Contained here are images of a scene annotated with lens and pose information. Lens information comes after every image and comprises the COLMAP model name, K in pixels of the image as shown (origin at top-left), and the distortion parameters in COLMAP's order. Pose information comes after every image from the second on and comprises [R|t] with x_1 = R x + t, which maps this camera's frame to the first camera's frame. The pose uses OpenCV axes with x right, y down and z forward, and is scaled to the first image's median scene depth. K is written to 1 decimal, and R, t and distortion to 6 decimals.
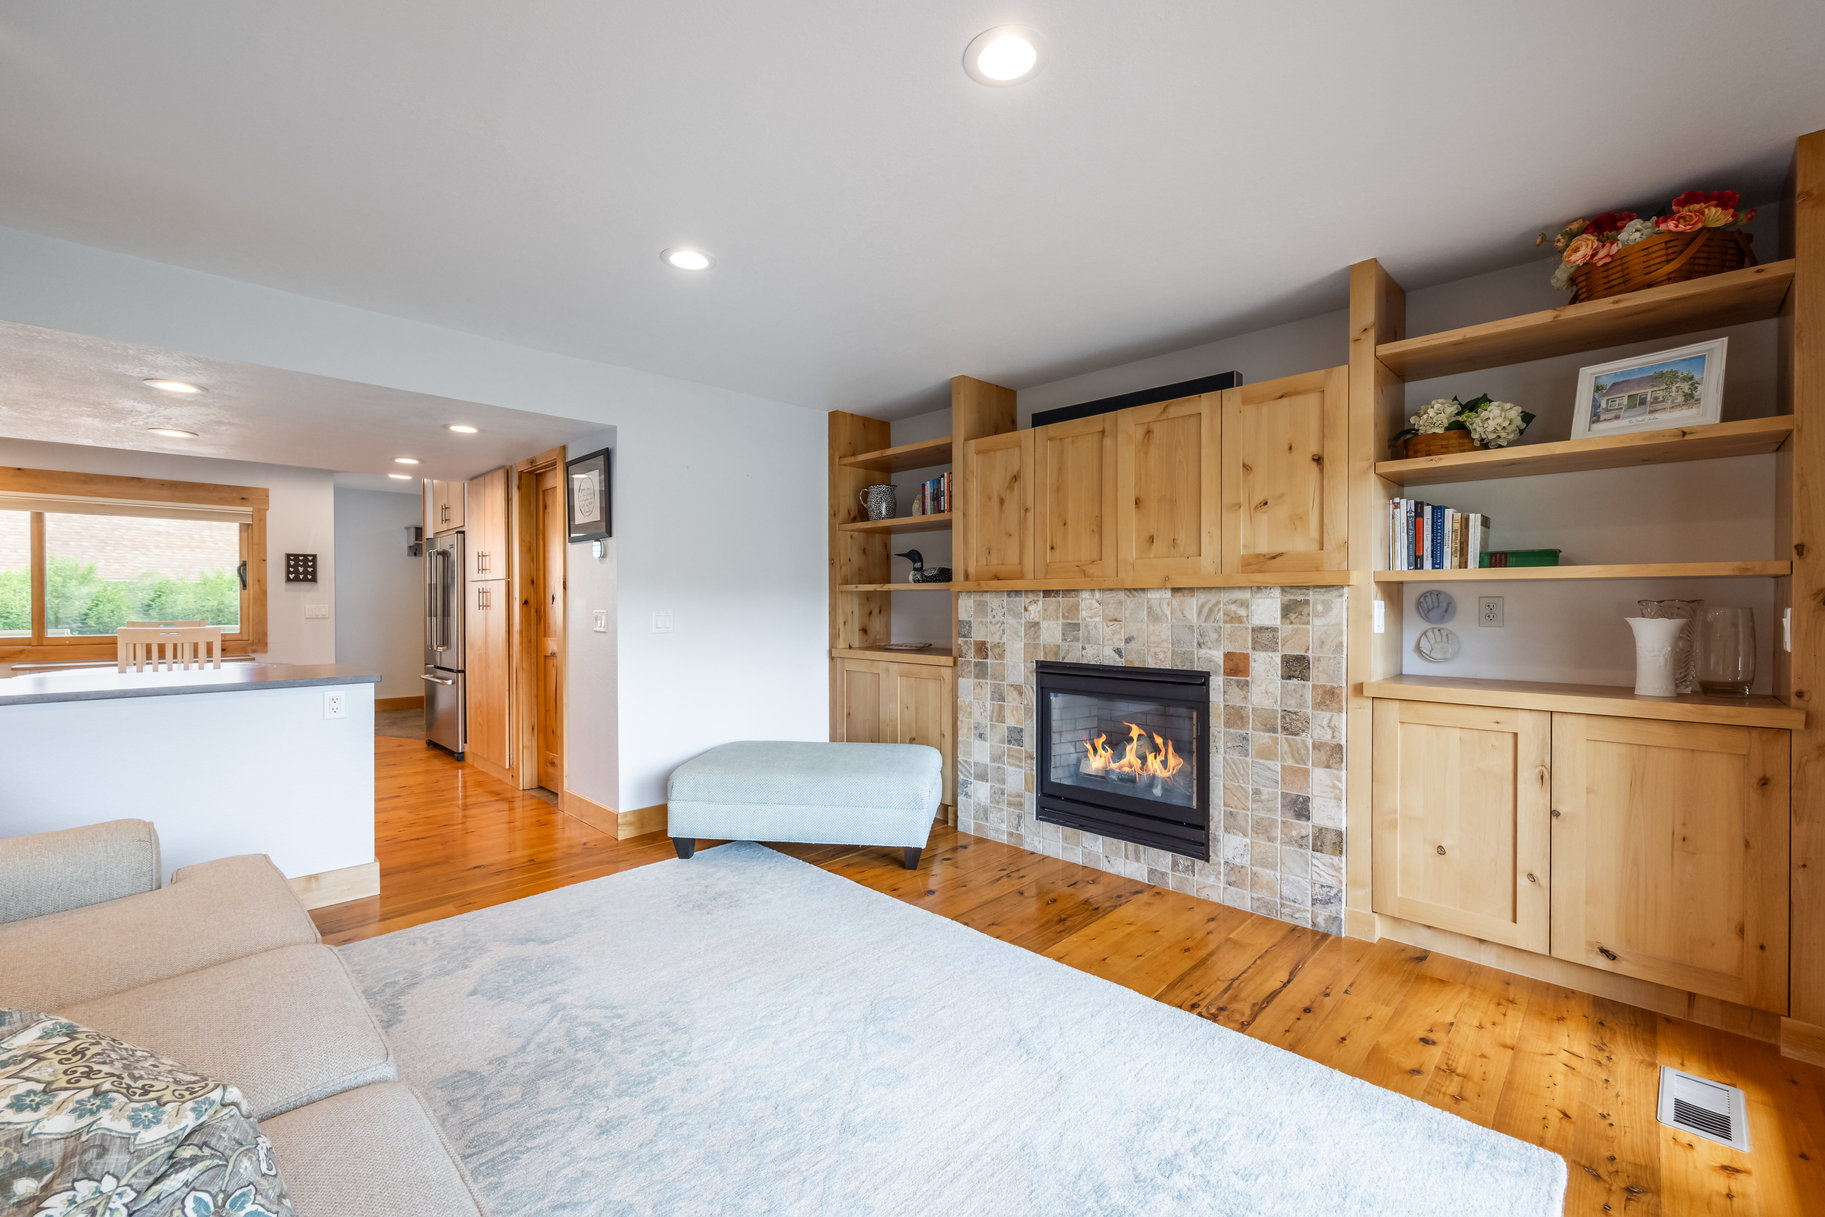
lens RADIAL K [[707.5, 0, 897.7], [0, 707.5, 606.5], [0, 0, 1]] dist [0.000764, 0.000112]
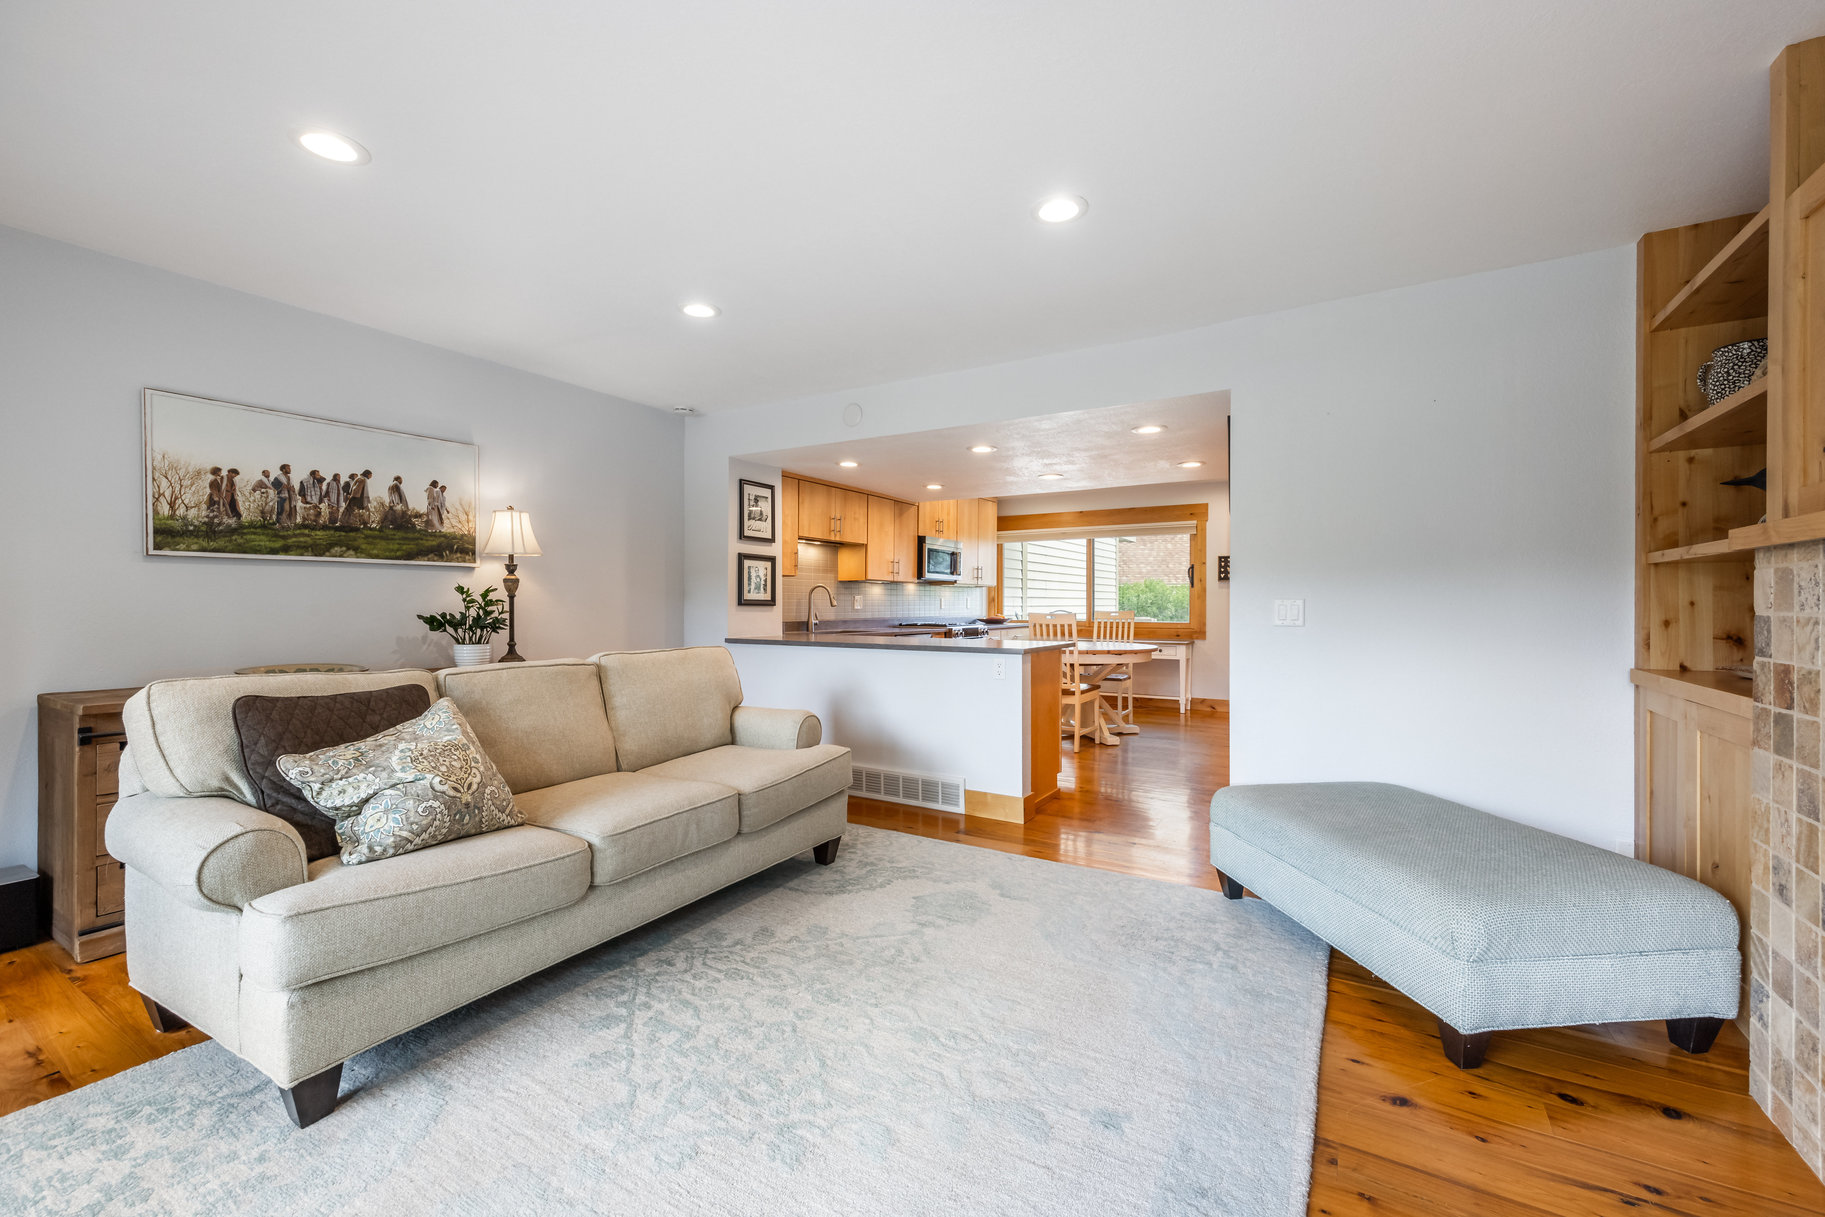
lens RADIAL K [[767.2, 0, 959.7], [0, 767.2, 609.1], [0, 0, 1]] dist [0.001675, 0.000160]
pose [[0.274918, 0.006416, -0.961446, 0.507894], [-0.006750, 0.999966, 0.004743, 0.020162], [0.961444, 0.005185, 0.274952, 0.489454]]
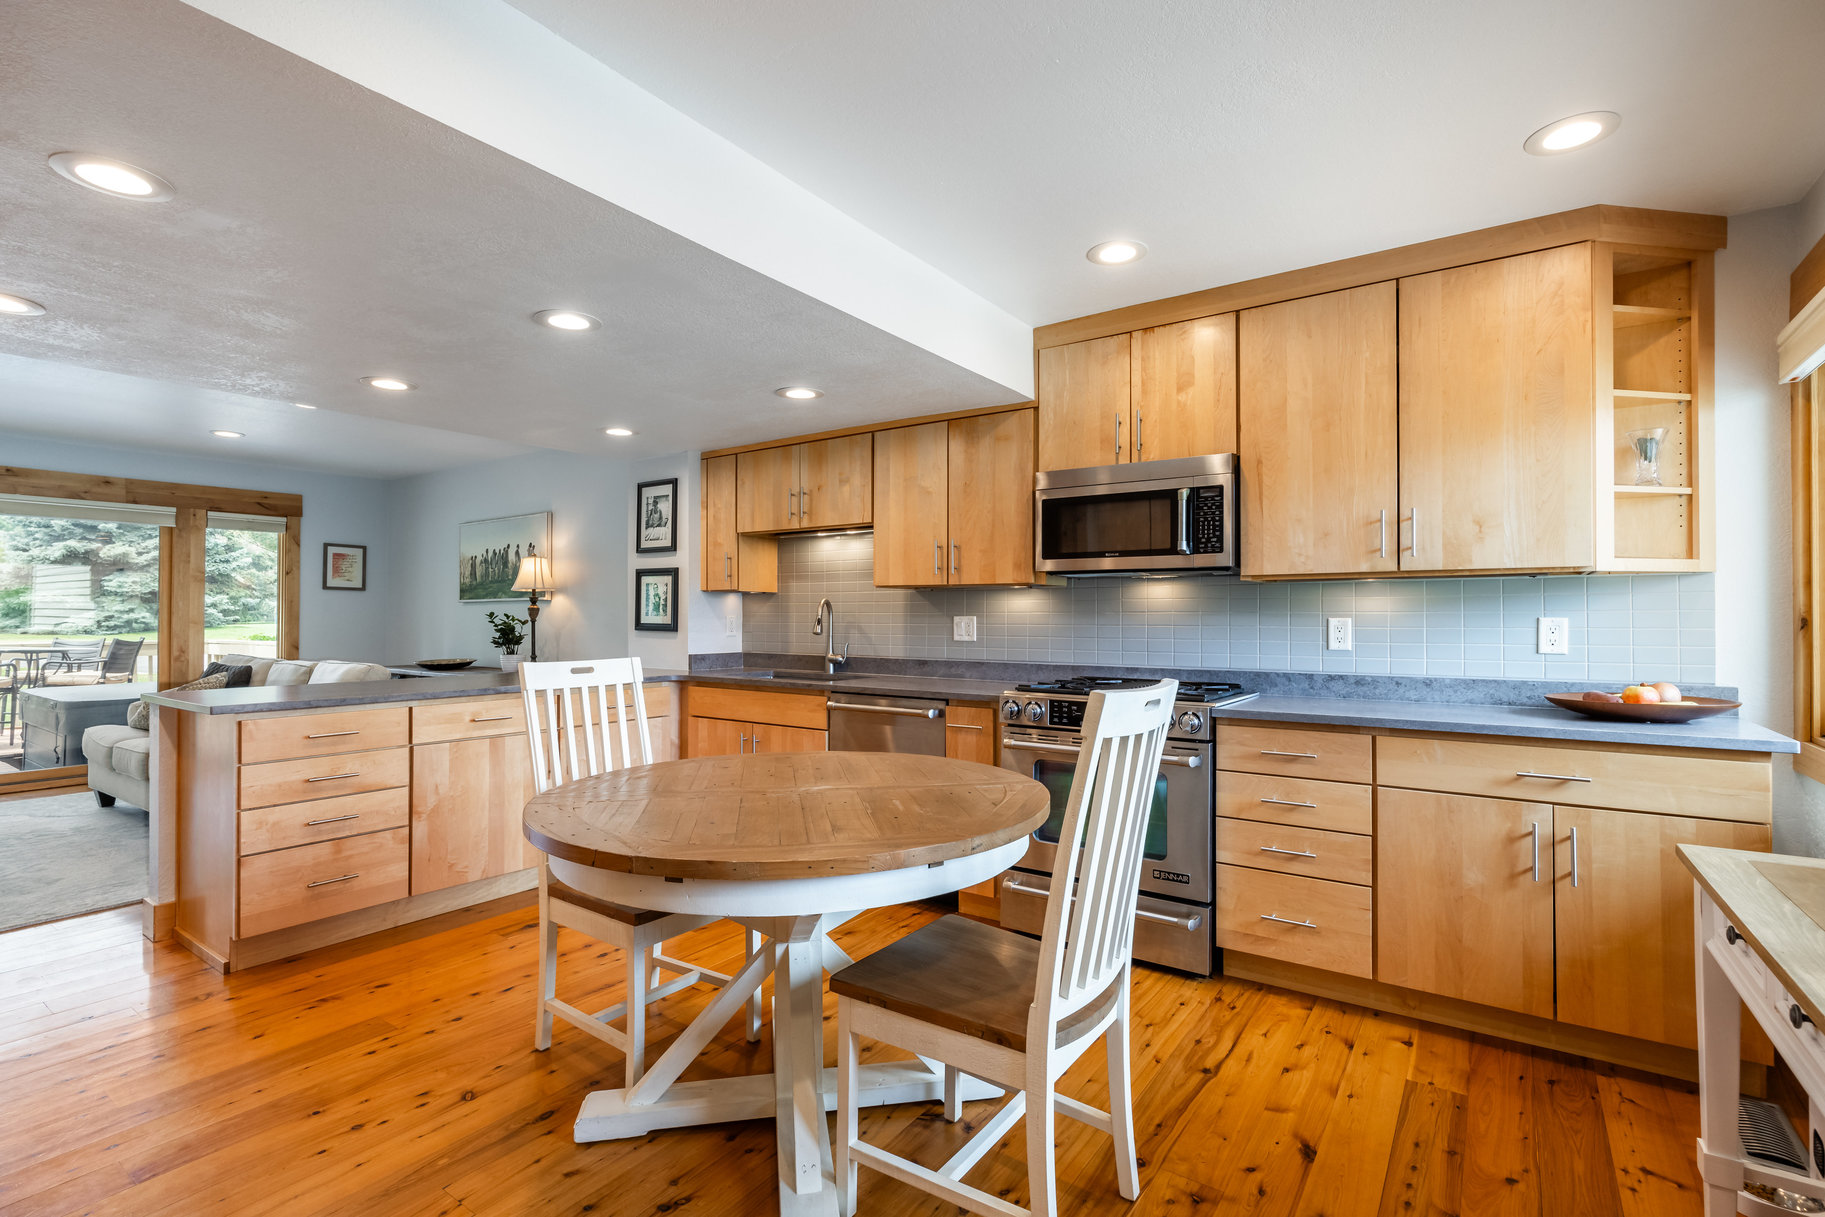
lens RADIAL K [[855.3, 0, 912.5], [0, 855.3, 608.5], [0, 0, 1]] dist [-0.000918, 0.000357]
pose [[-0.989300, -0.002046, -0.145879, -1.473736], [-0.001411, 0.999989, -0.004457, -0.010740], [0.145887, -0.004204, -0.989292, 2.120424]]
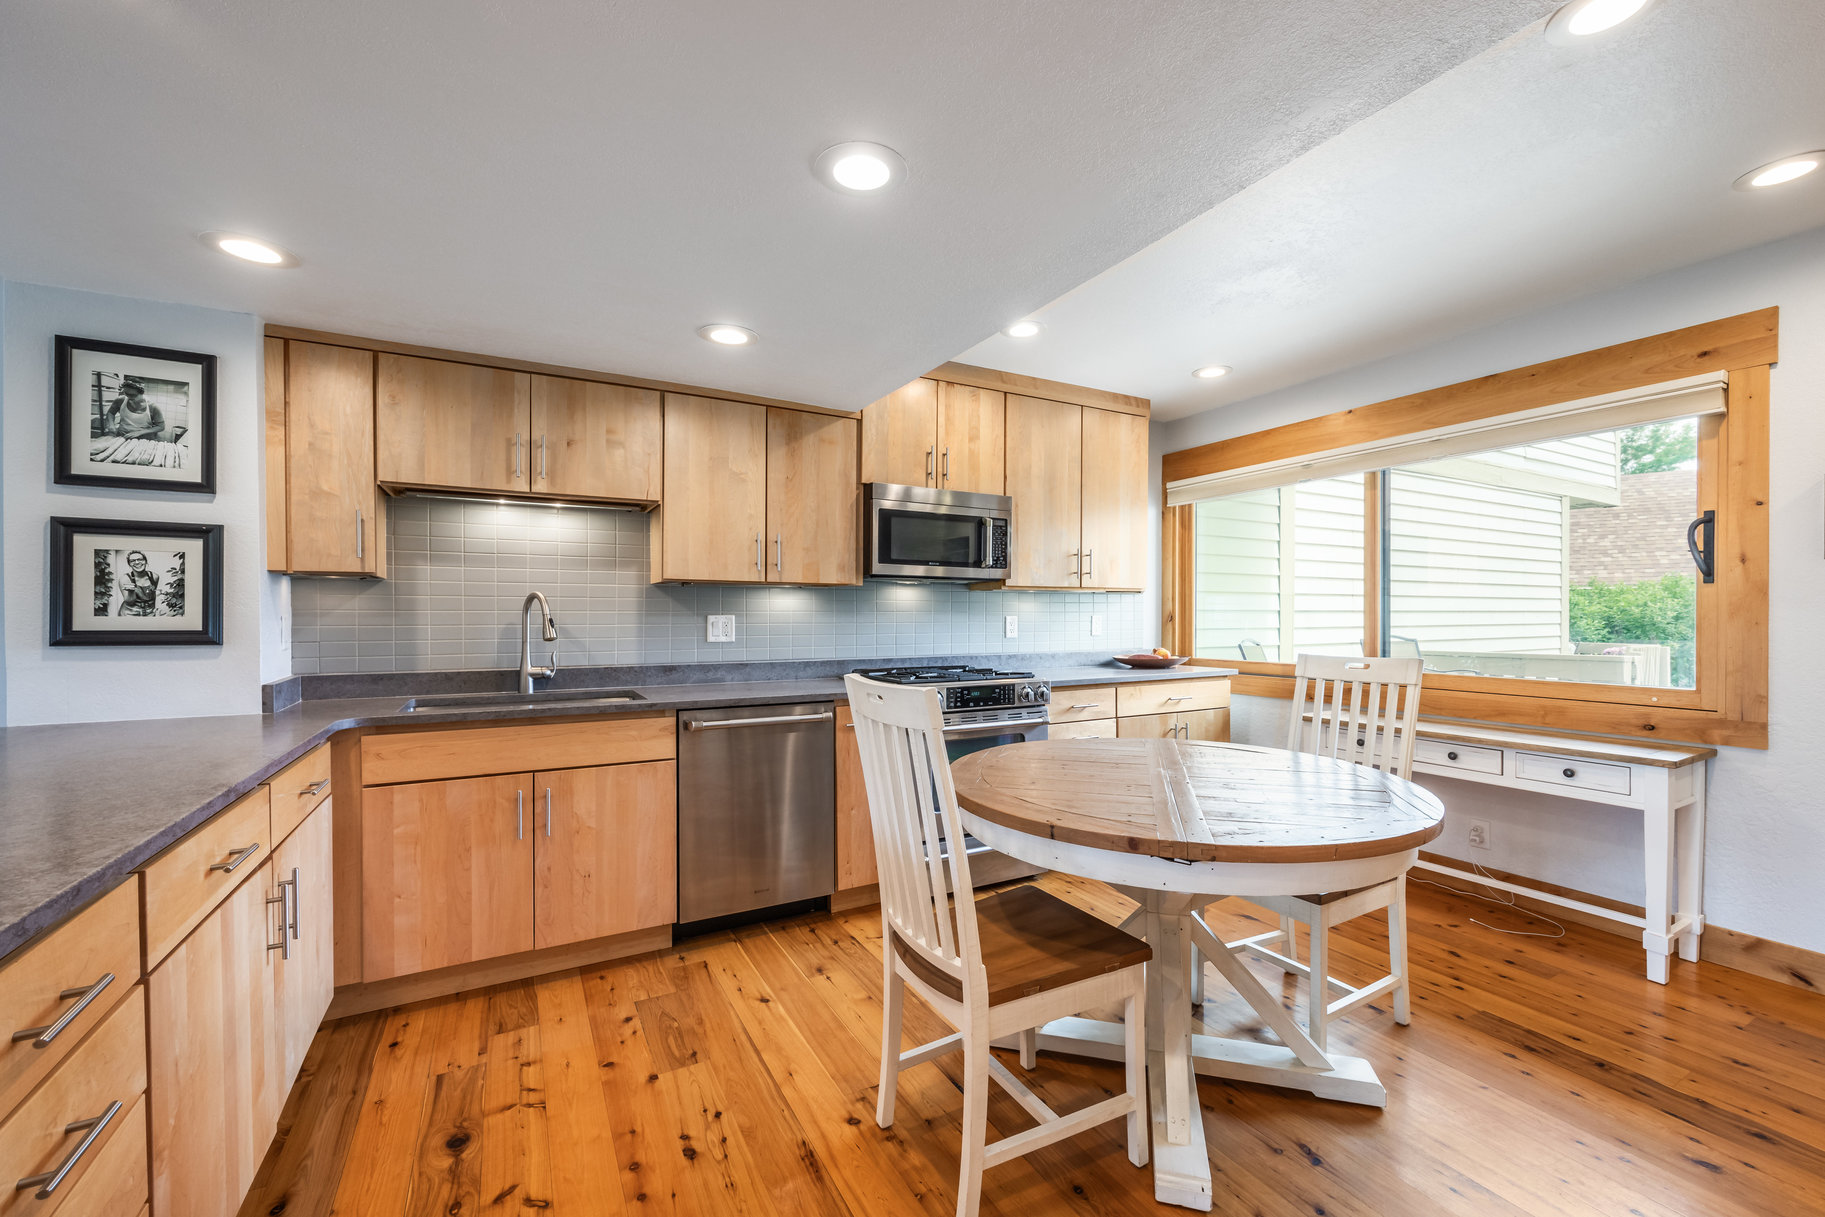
lens RADIAL K [[763.1, 0, 911.5], [0, 763.1, 619.4], [0, 0, 1]] dist [-0.000592, 0.000052]
pose [[-0.283607, 0.006328, -0.958920, -0.775470], [-0.004909, 0.999956, 0.008050, -0.009053], [0.958928, 0.006990, -0.283563, 1.395330]]
